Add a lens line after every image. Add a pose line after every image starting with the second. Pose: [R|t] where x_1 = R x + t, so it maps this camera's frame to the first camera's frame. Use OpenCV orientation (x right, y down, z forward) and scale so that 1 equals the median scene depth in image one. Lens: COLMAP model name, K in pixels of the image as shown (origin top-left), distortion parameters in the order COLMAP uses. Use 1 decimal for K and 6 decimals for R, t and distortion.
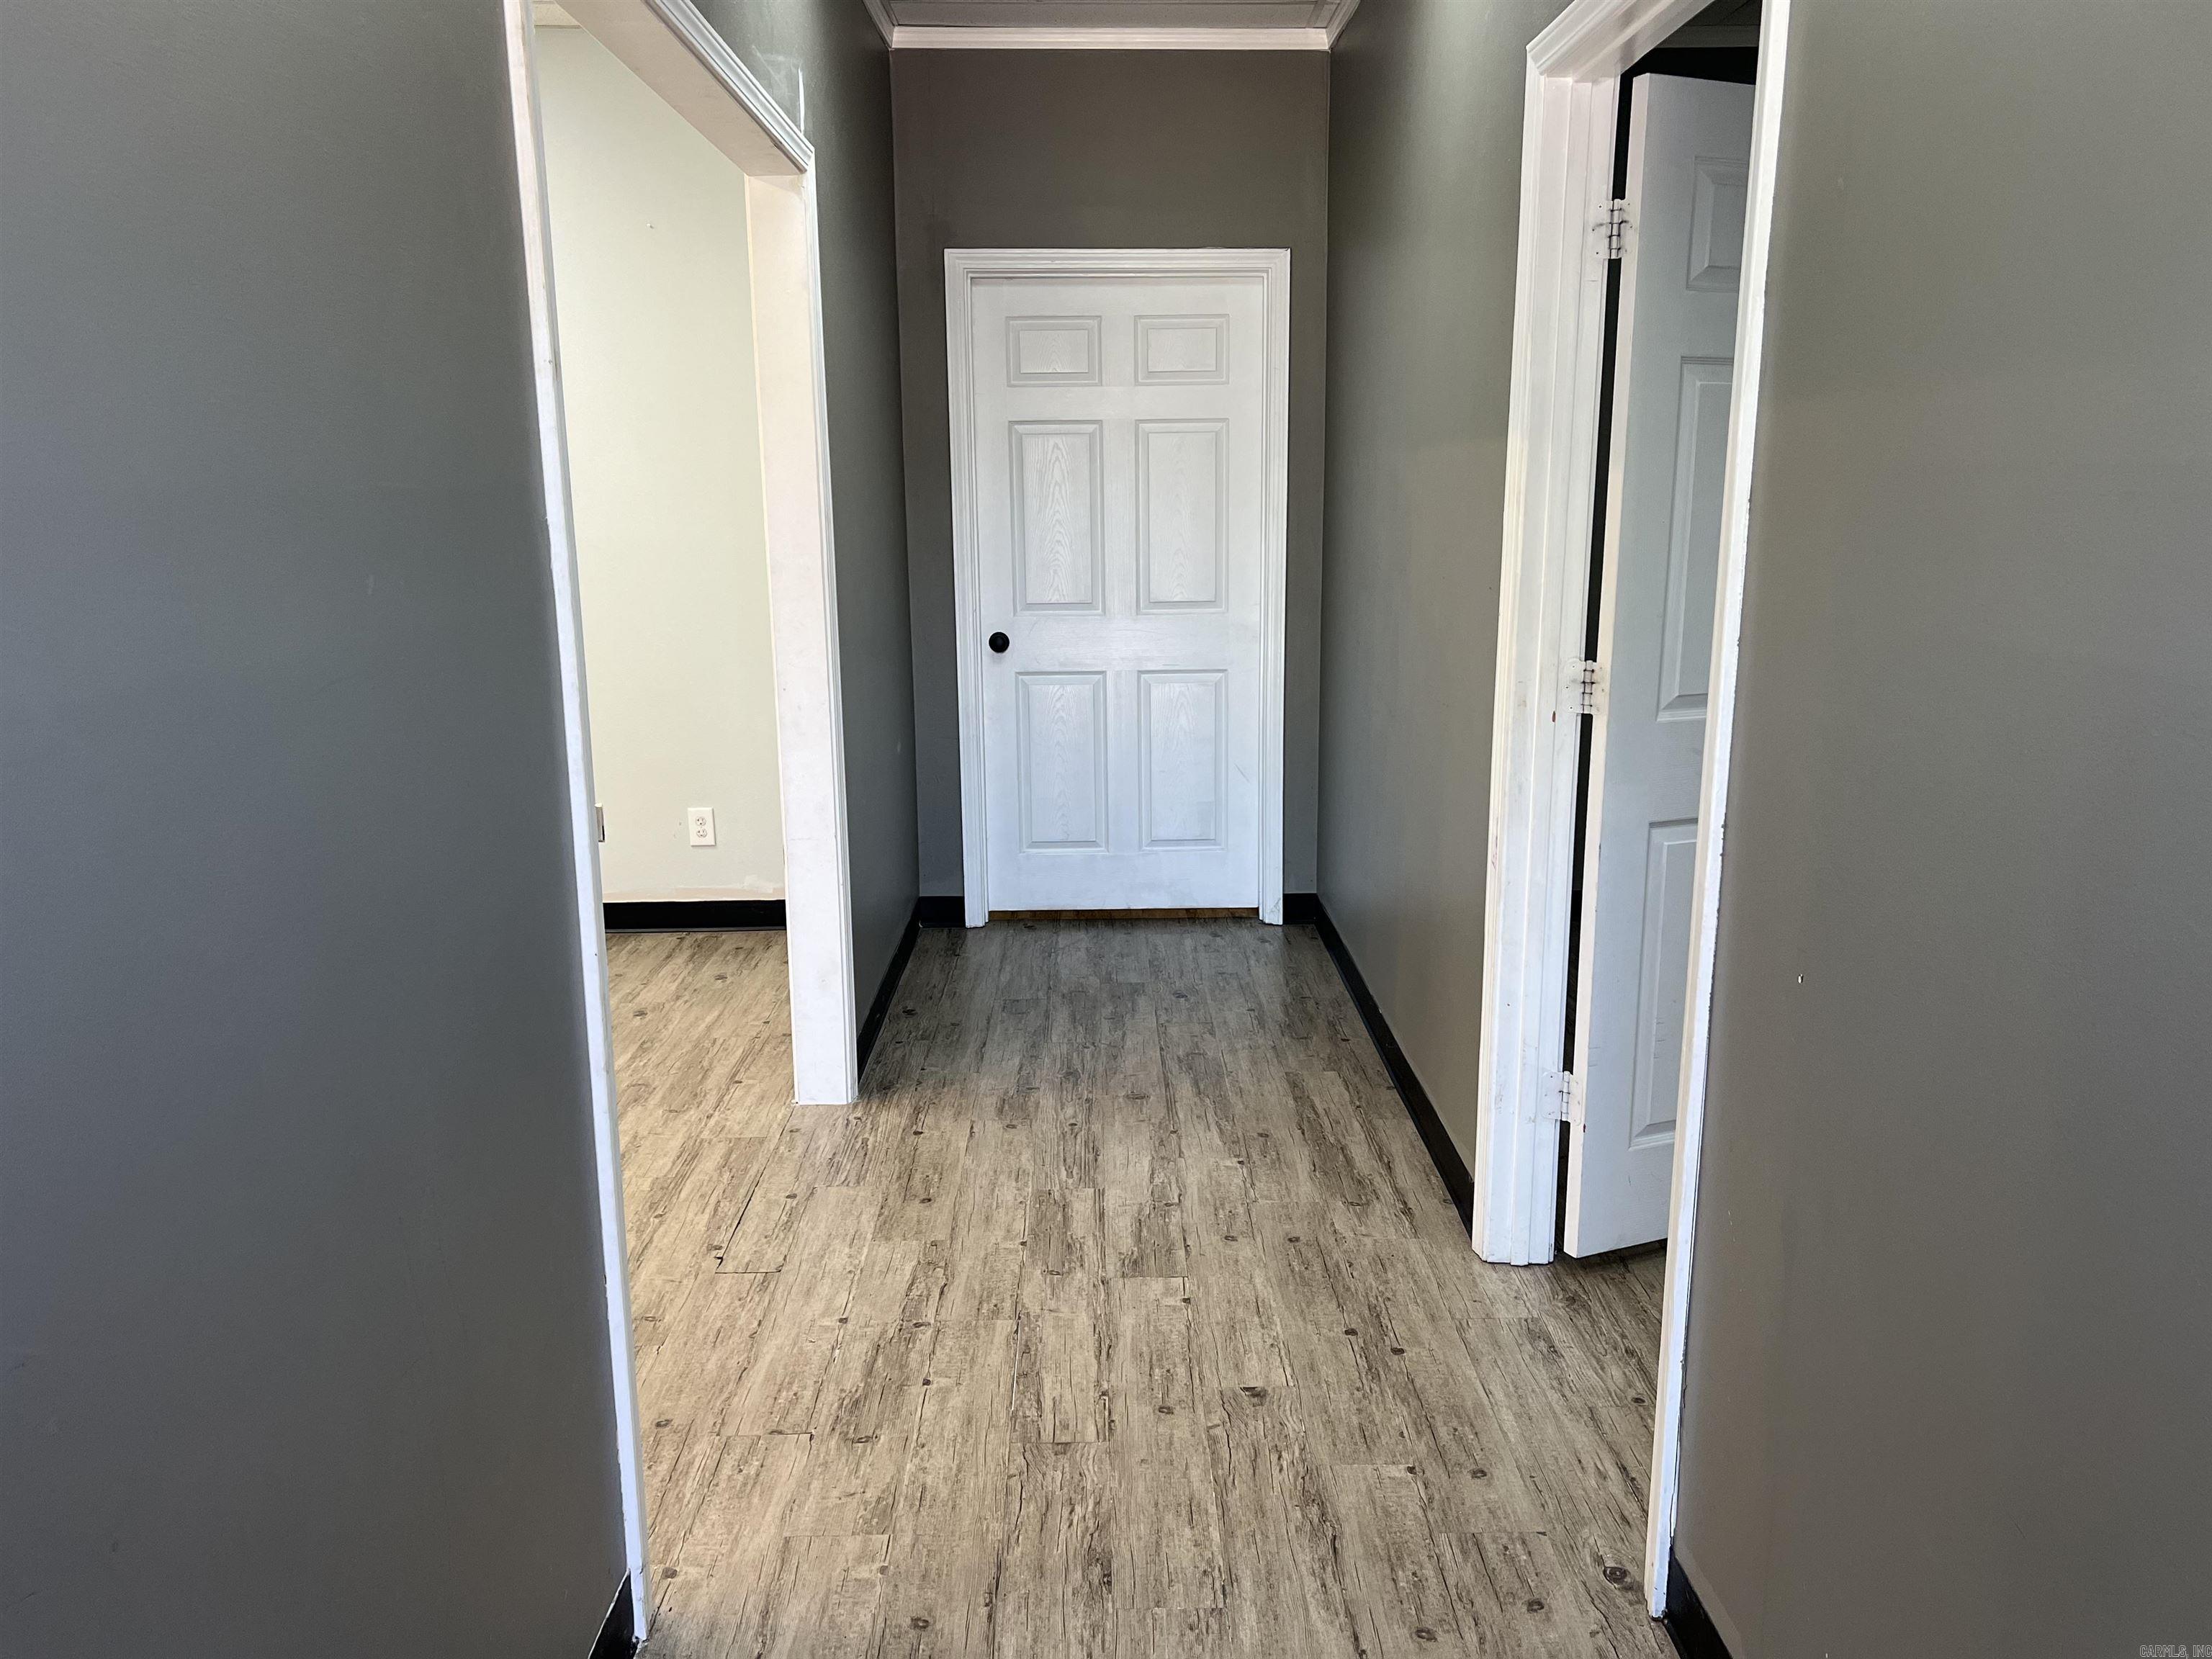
lens RADIAL K [[1673.4, 0, 1107.8], [0, 1673.4, 833.4], [0, 0, 1]] dist [0.077396, -0.068922]
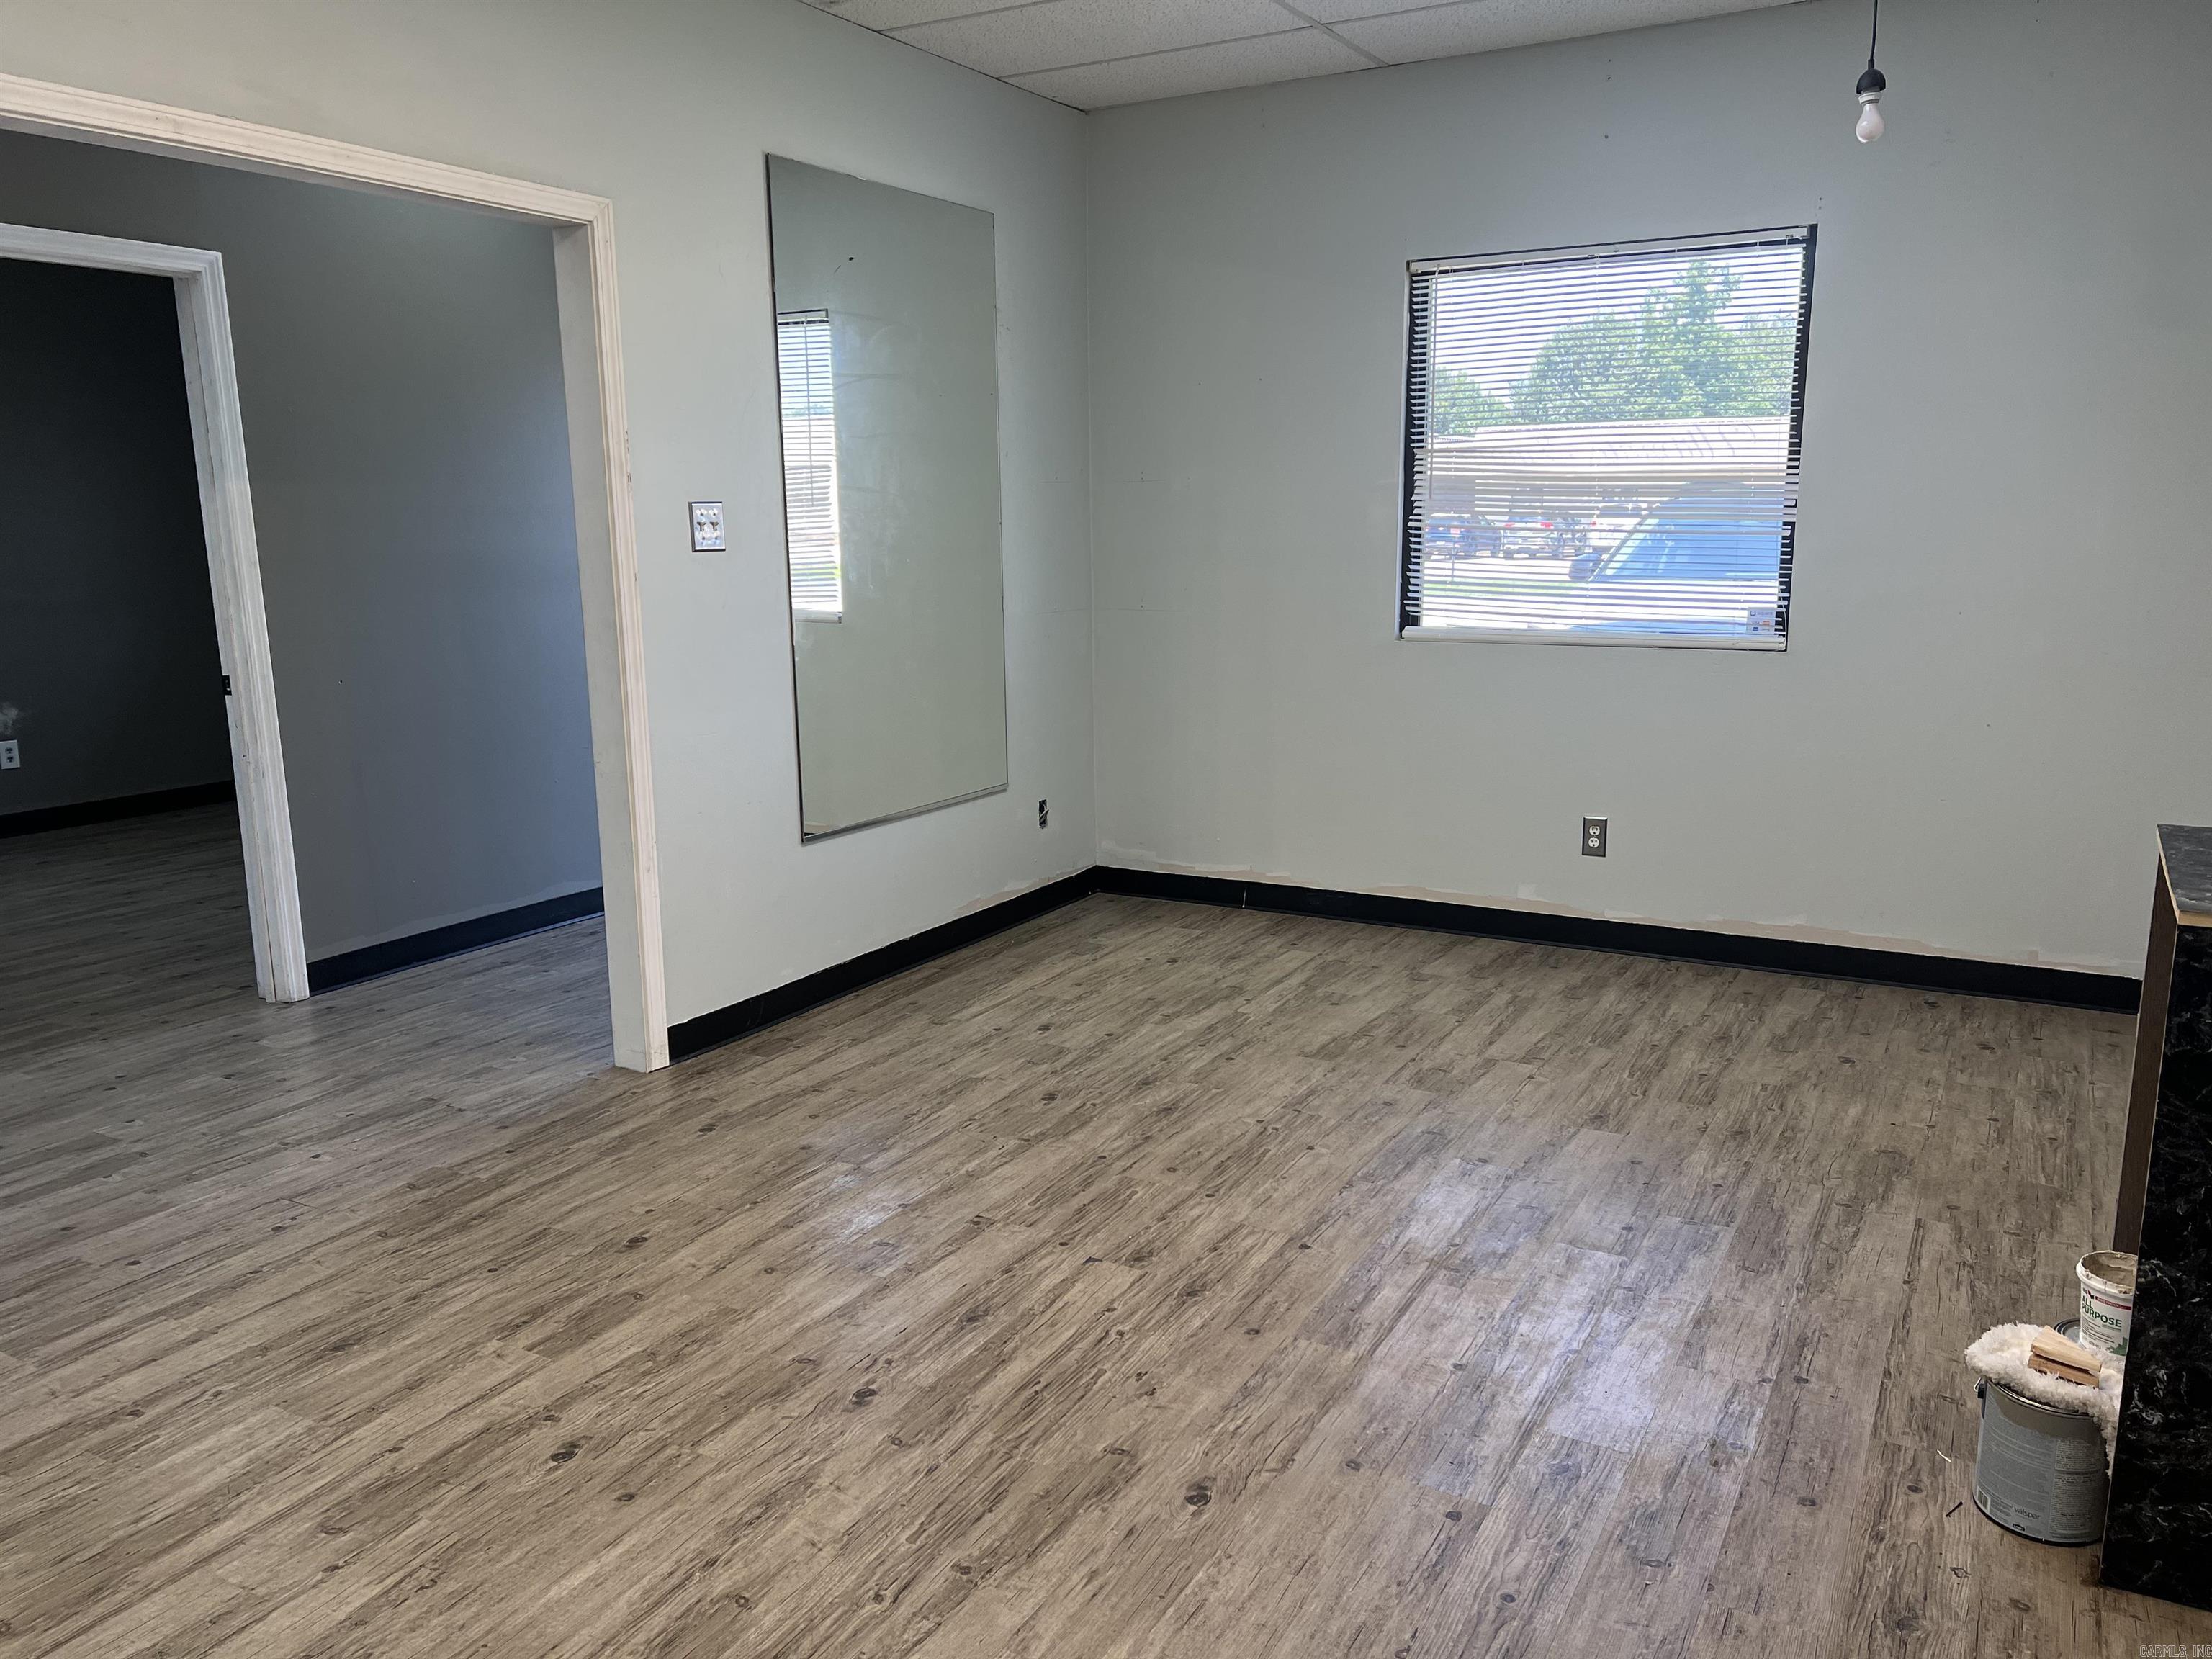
lens RADIAL K [[1673.4, 0, 1100.9], [0, 1673.4, 826.6], [0, 0, 1]] dist [0.077396, -0.068922]
pose [[-0.862558, -0.076308, 0.500171, -1.194934], [0.123595, 0.926835, 0.354545, -0.303466], [-0.490630, 0.367634, -0.790017, 1.499512]]
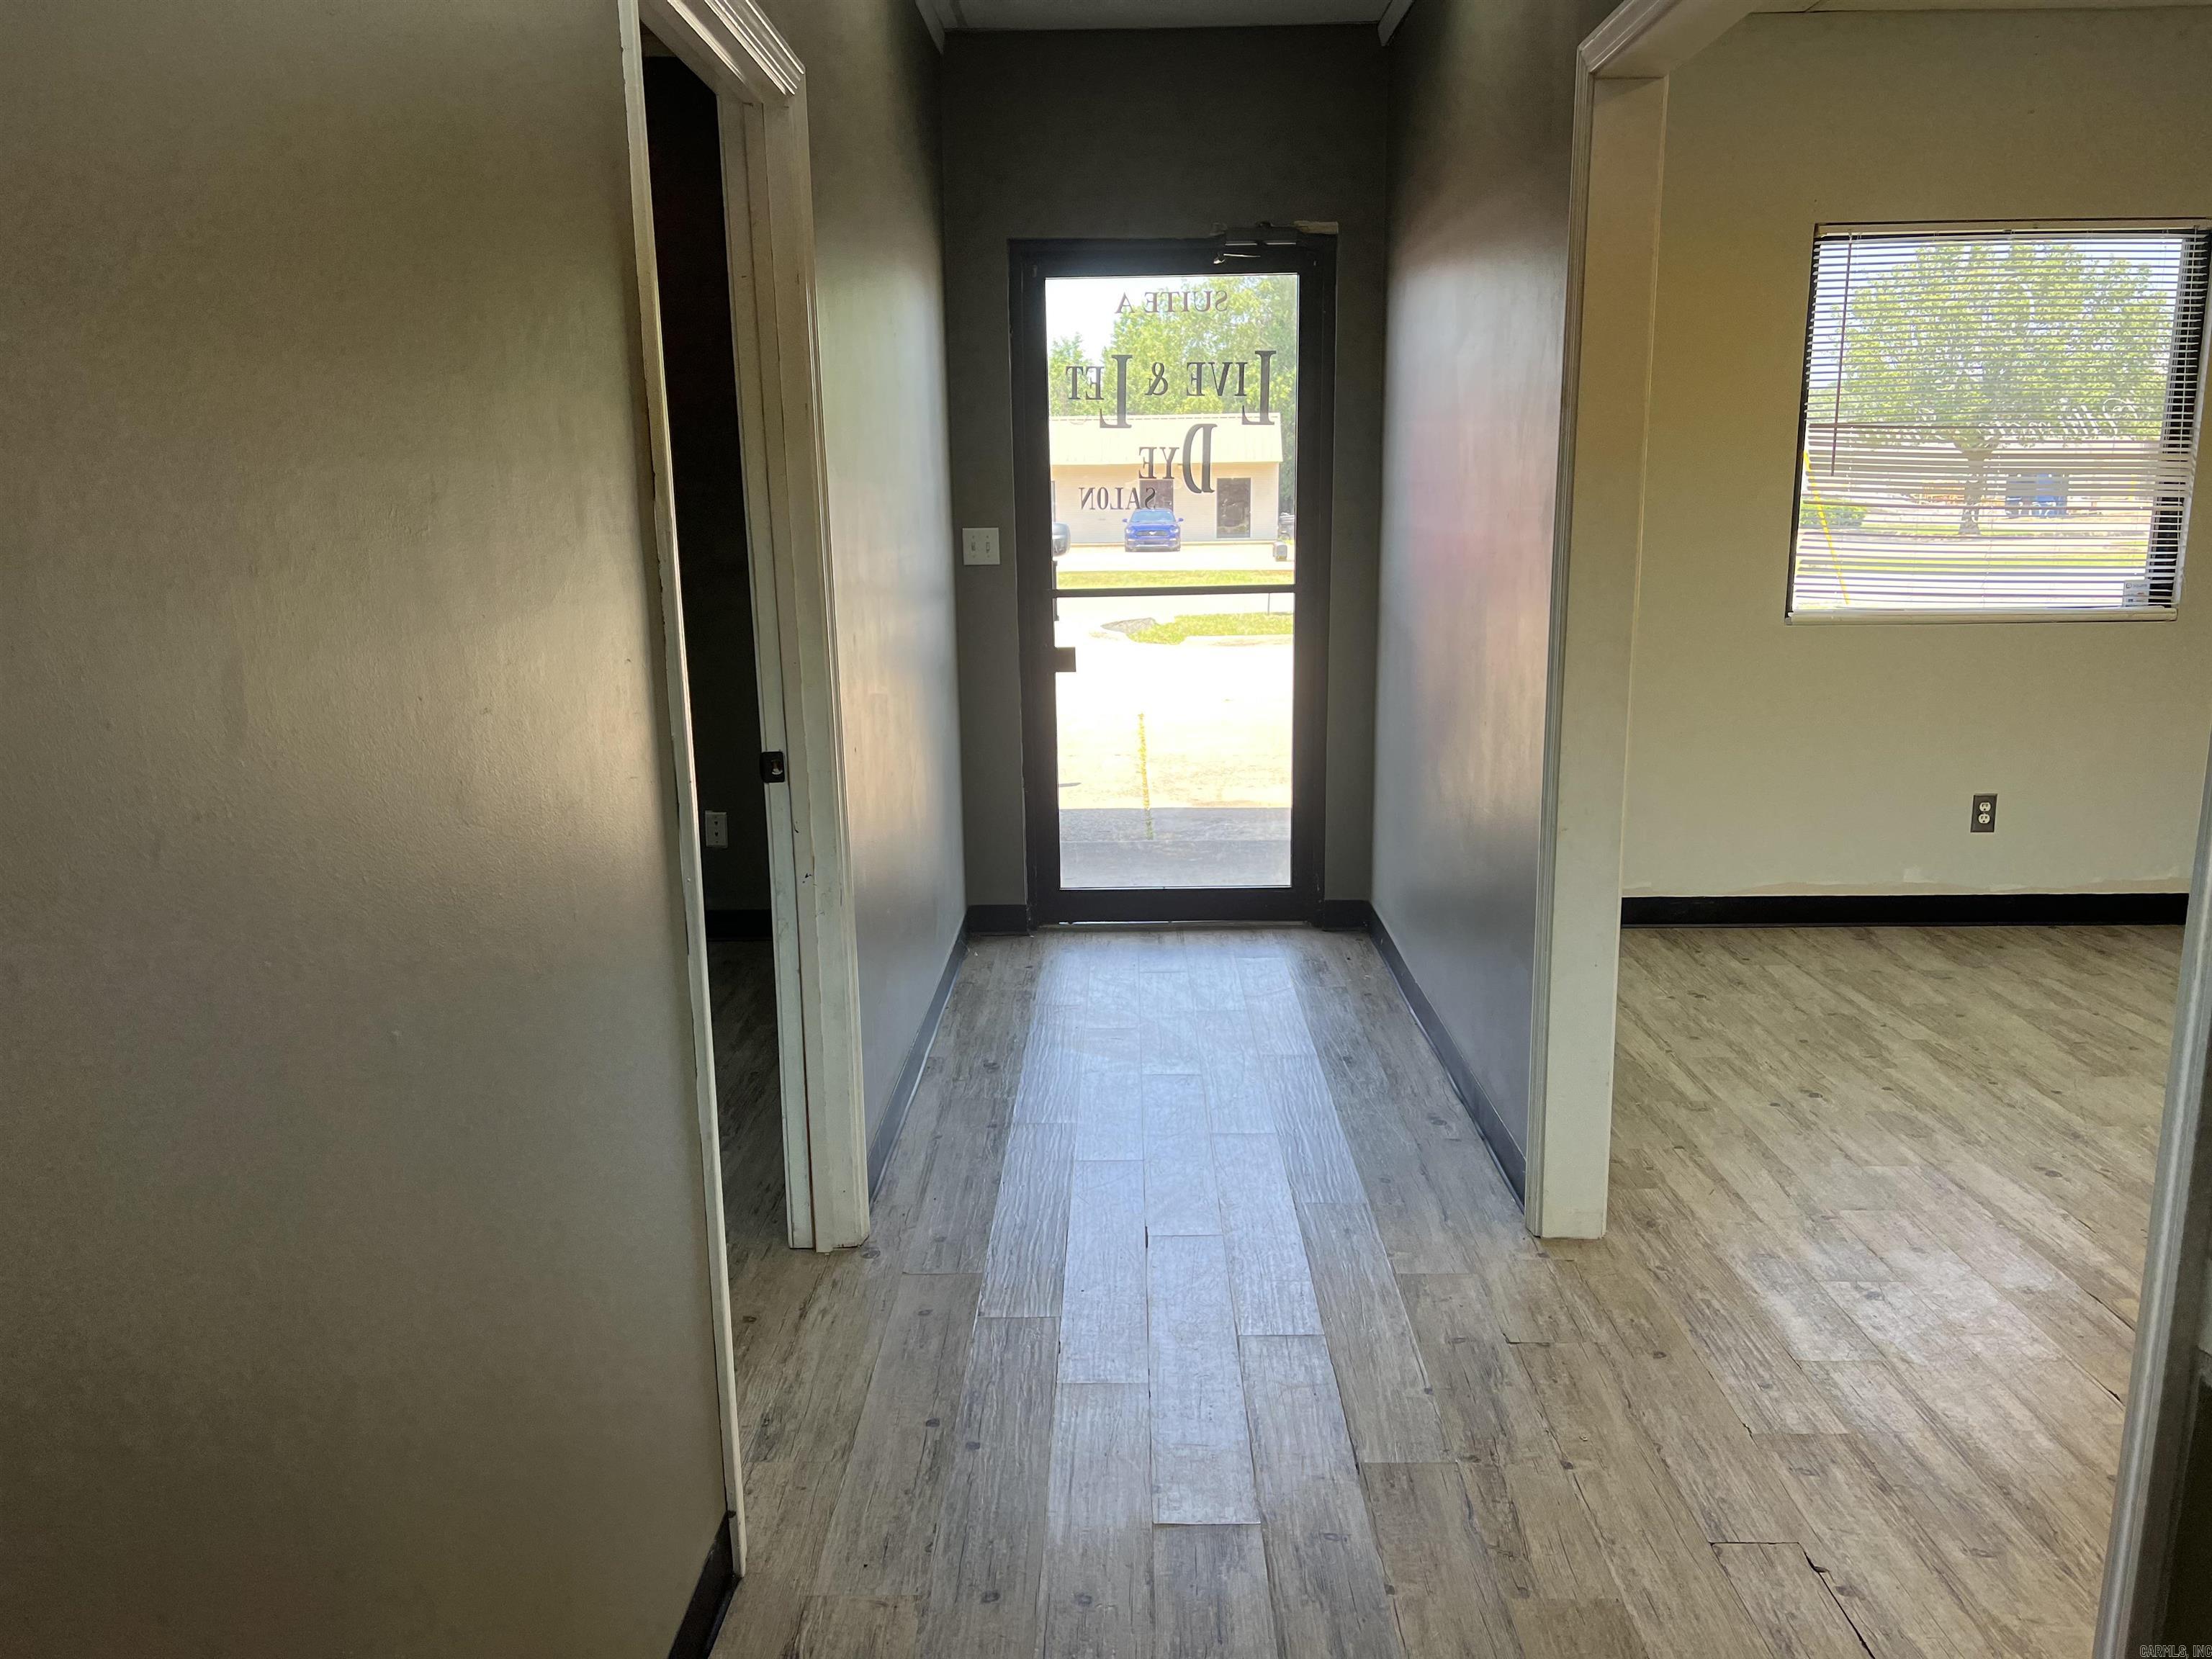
lens RADIAL K [[1673.4, 0, 1125.5], [0, 1673.4, 836.3], [0, 0, 1]] dist [0.077396, -0.068922]
pose [[-0.999268, 0.019051, 0.033173, 0.046085], [0.030764, 0.915613, 0.400883, -0.325500], [-0.022737, 0.401610, -0.915529, 1.522974]]
